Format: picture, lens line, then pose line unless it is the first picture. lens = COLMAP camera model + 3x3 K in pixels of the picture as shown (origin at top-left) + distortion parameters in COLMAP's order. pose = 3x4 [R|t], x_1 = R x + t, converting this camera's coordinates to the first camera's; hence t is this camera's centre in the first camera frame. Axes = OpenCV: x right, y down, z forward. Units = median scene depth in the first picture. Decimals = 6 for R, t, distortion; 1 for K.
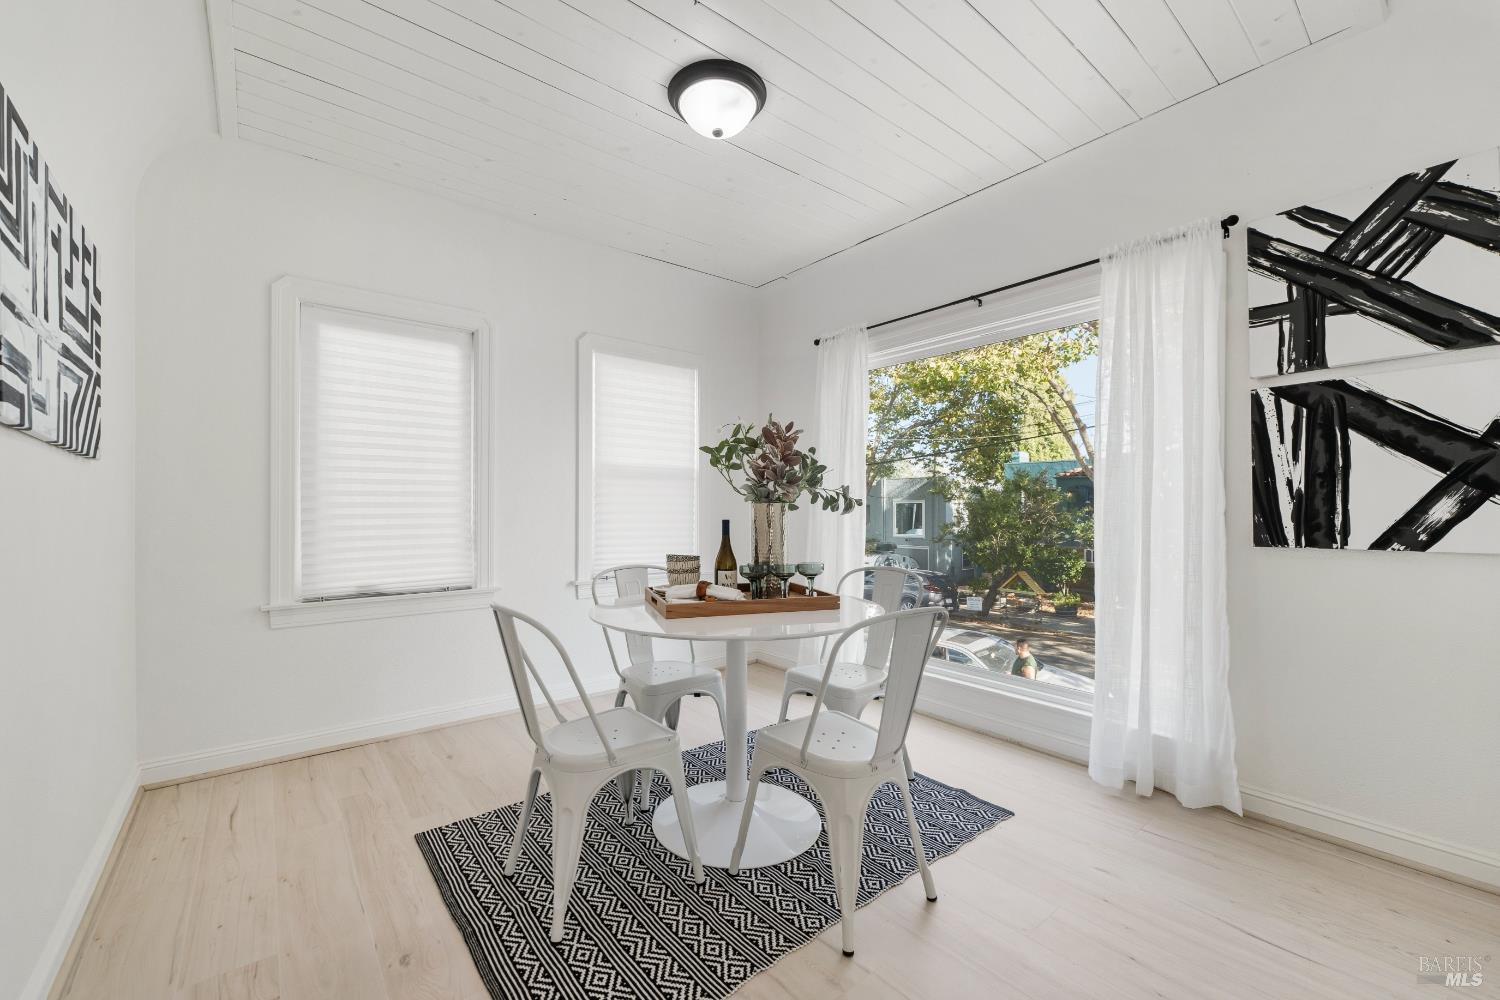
lens RADIAL K [[601.1, 0, 742.4], [0, 601.1, 510.6], [0, 0, 1]] dist [-0.002454, 0.000271]
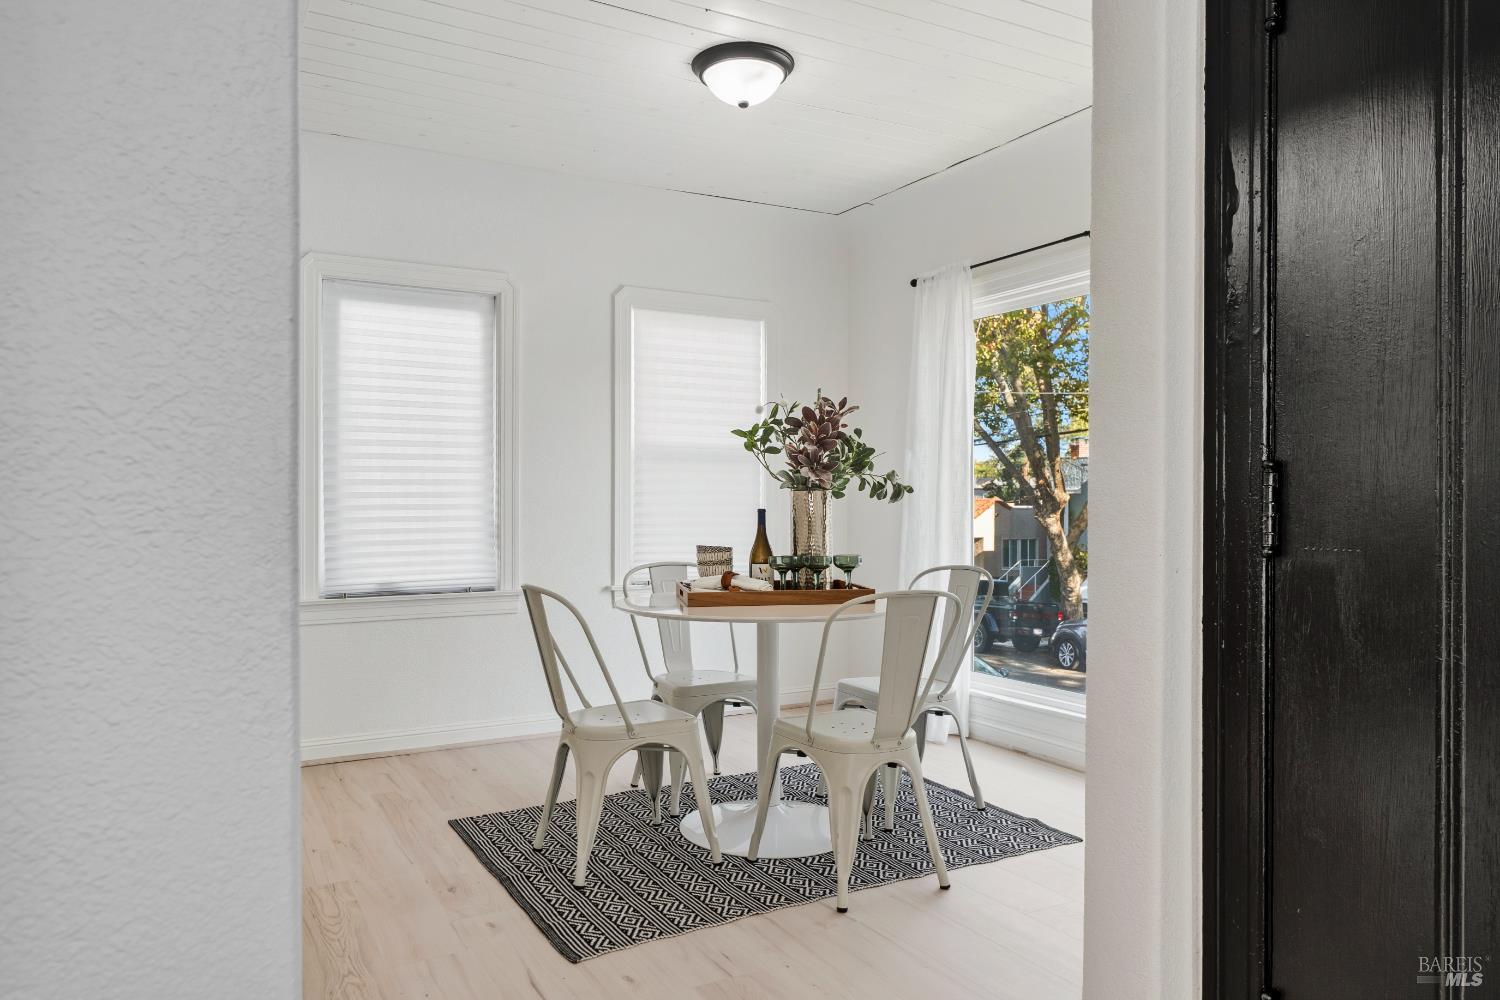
lens RADIAL K [[1012.1, 0, 752.1], [0, 1012.1, 491.9], [0, 0, 1]] dist [-0.004907, 0.006026]
pose [[0.988198, -0.005270, -0.153089, 0.204007], [0.003241, 0.999904, -0.013502, 0.010762], [0.153145, 0.012846, 0.988120, -0.557247]]
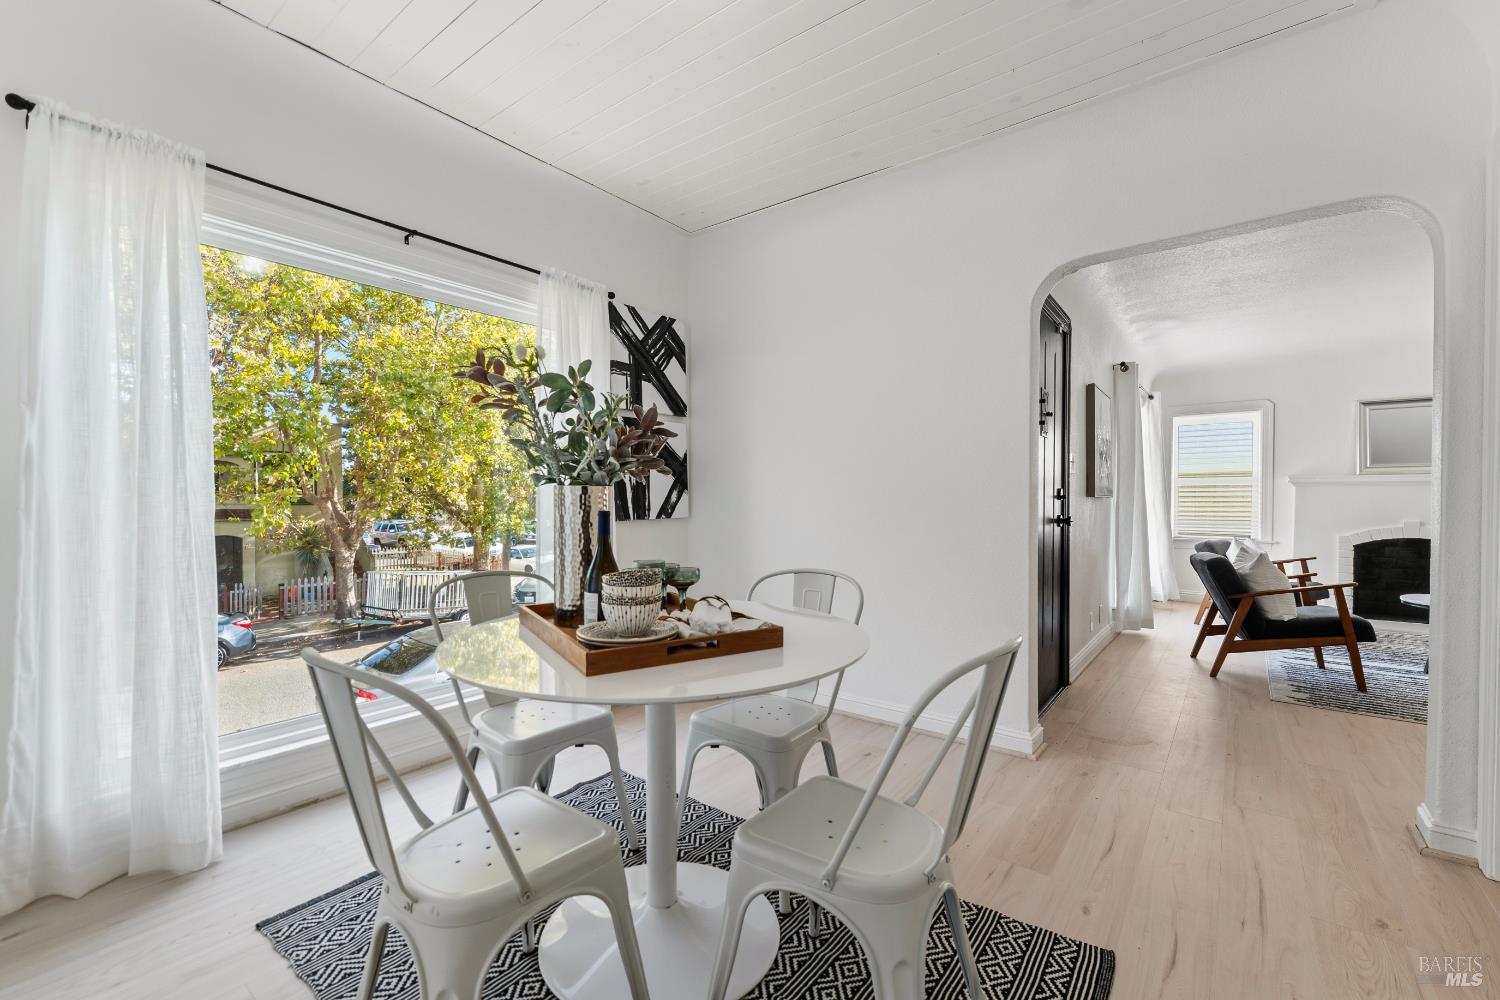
lens RADIAL K [[601.1, 0, 754.6], [0, 601.1, 512.2], [0, 0, 1]] dist [-0.002454, 0.000271]
pose [[-0.223326, -0.029506, 0.974297, -0.687649], [0.002342, 0.999523, 0.030807, -0.008278], [-0.974741, 0.009162, -0.223151, 1.006685]]
